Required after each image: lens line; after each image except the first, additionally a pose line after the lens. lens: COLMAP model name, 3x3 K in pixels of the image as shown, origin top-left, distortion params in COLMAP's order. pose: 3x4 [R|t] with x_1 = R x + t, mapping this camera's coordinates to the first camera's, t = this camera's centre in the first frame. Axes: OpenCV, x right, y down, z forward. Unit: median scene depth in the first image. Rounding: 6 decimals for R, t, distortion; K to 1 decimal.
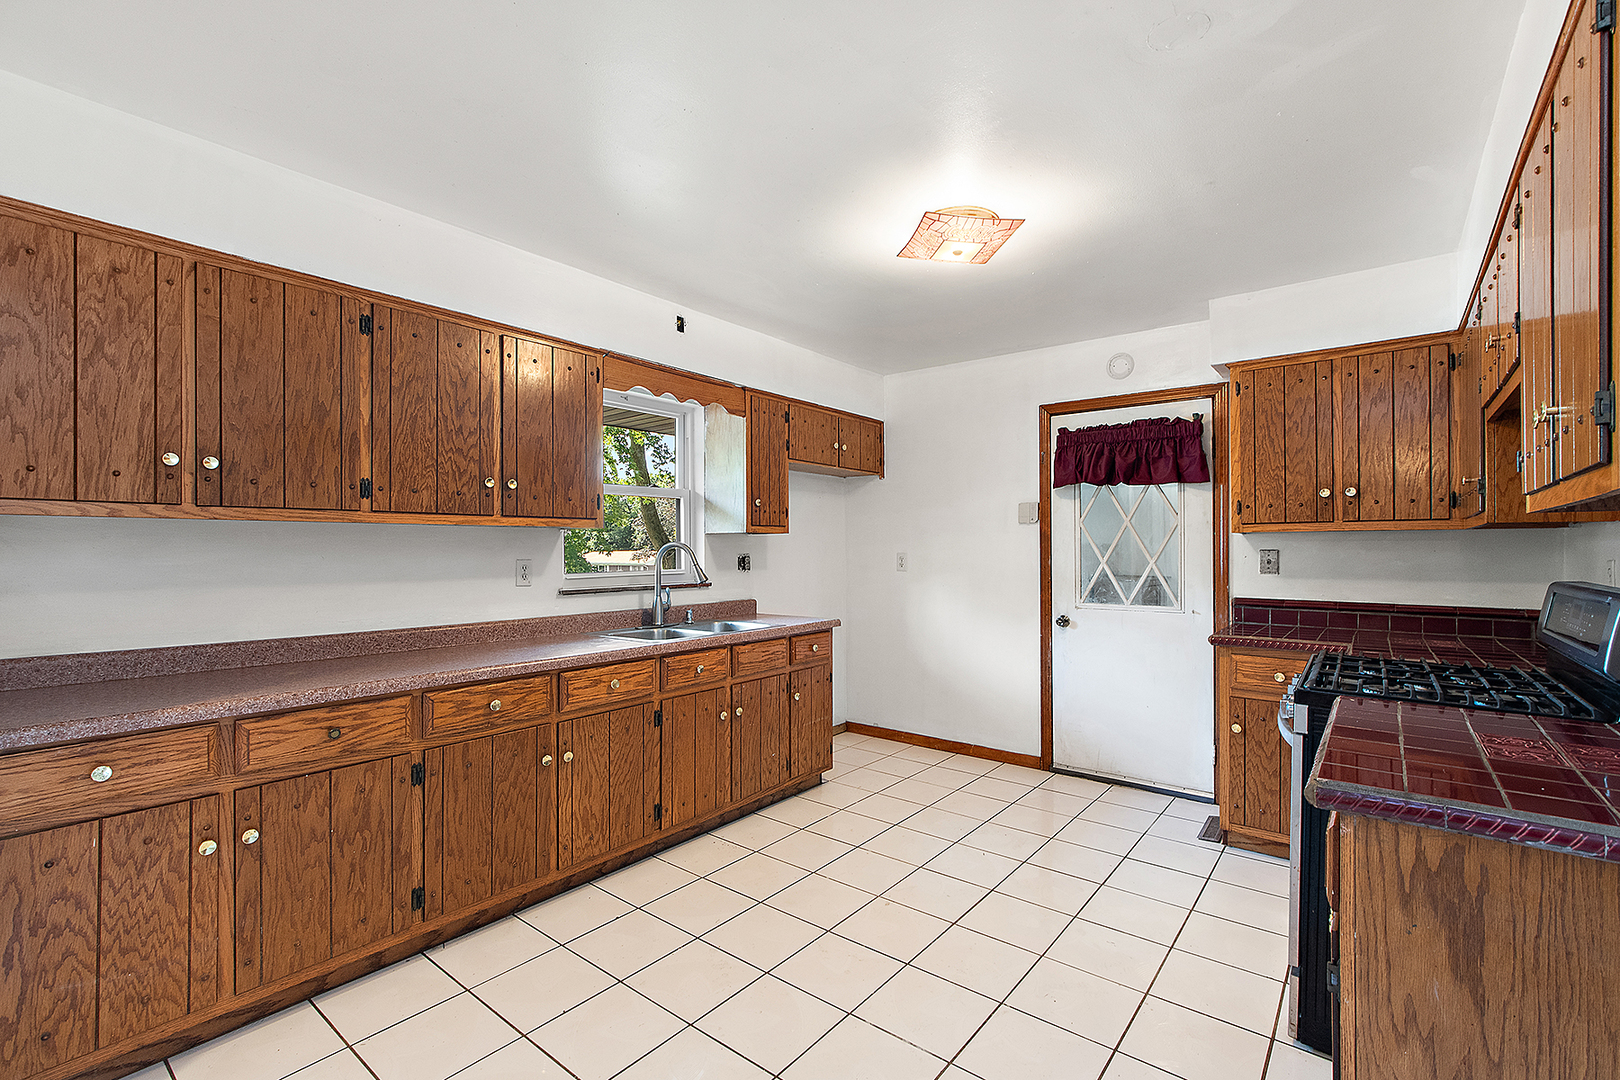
lens RADIAL K [[719.0, 0, 816.2], [0, 719.0, 546.7], [0, 0, 1]] dist [-0.001247, -0.000906]
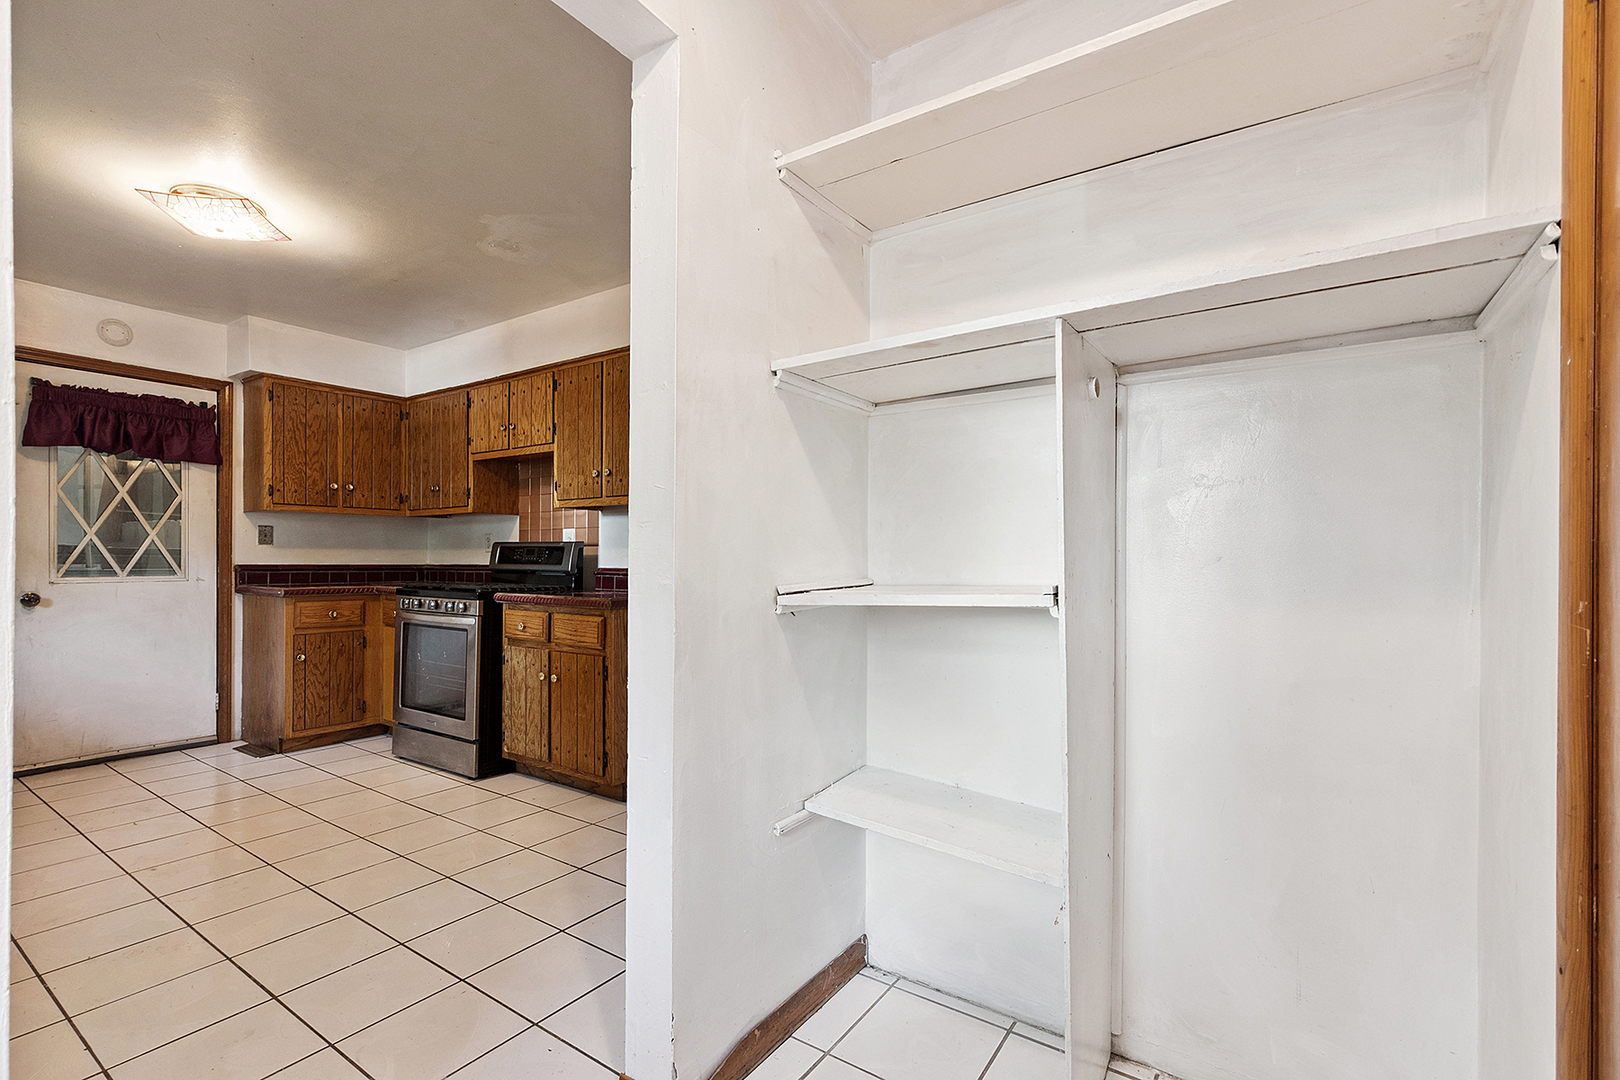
lens RADIAL K [[719.0, 0, 801.8], [0, 719.0, 559.8], [0, 0, 1]] dist [-0.001247, -0.000906]
pose [[-0.070929, 0.000379, 0.997481, -0.668414], [-0.006345, 0.999980, -0.000831, 0.057148], [-0.997461, -0.006388, -0.070926, 0.147748]]
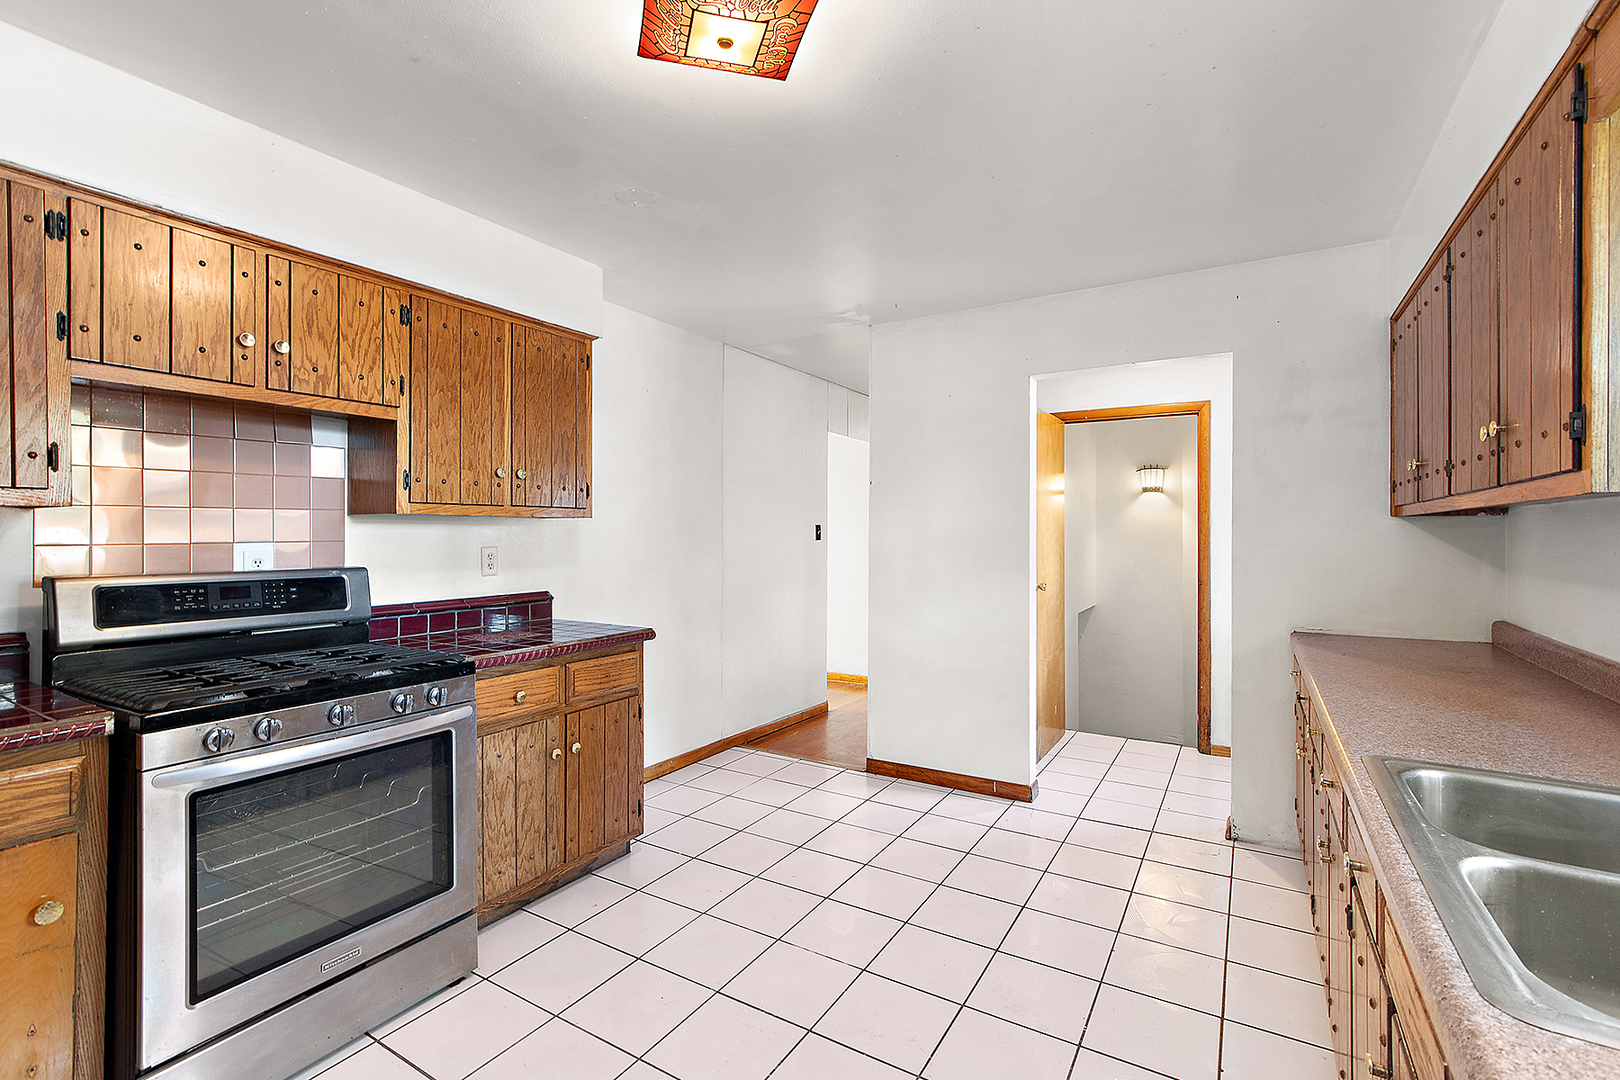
lens RADIAL K [[719.0, 0, 806.3], [0, 719.0, 529.0], [0, 0, 1]] dist [-0.001247, -0.000906]
pose [[-0.993781, -0.000889, -0.111349, 0.144983], [-0.000029, 0.999970, -0.007726, -0.001038], [0.111352, -0.007674, -0.993751, 1.150693]]
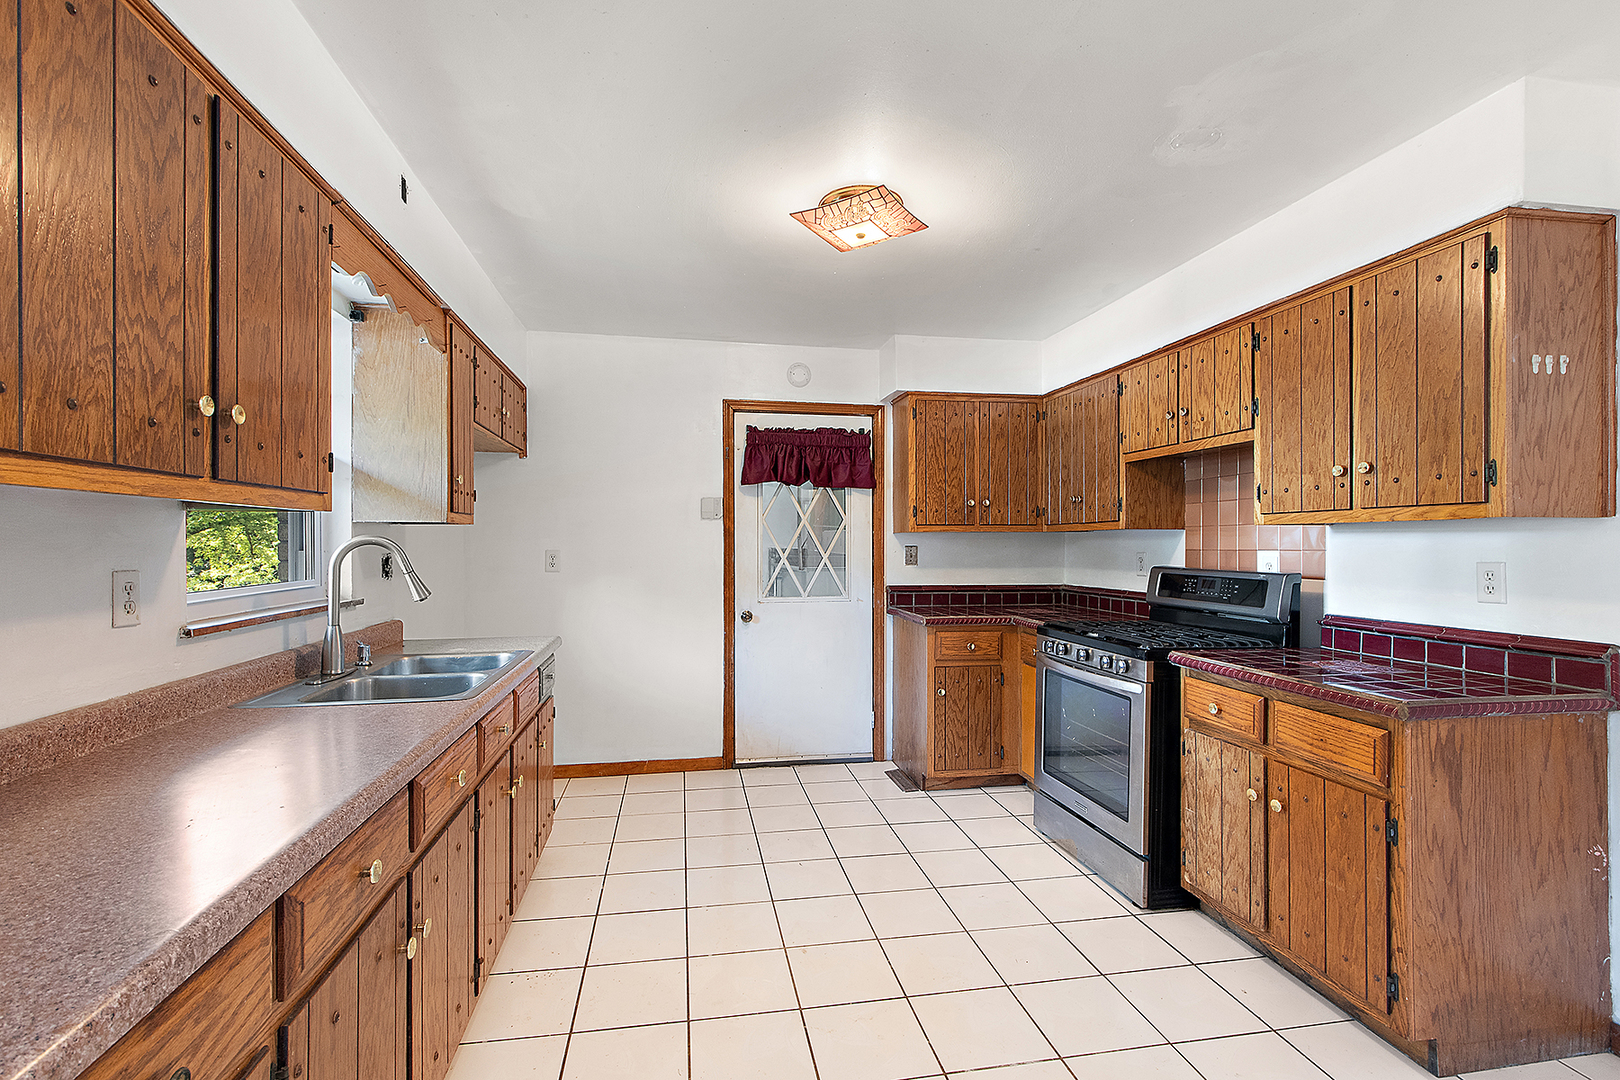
lens RADIAL K [[719.0, 0, 807.8], [0, 719.0, 541.6], [0, 0, 1]] dist [-0.001247, -0.000906]
pose [[0.663550, 0.001721, 0.748130, -0.402743], [-0.002365, 0.999997, -0.000202, -0.002235], [-0.748129, -0.001635, 0.663552, 0.300997]]
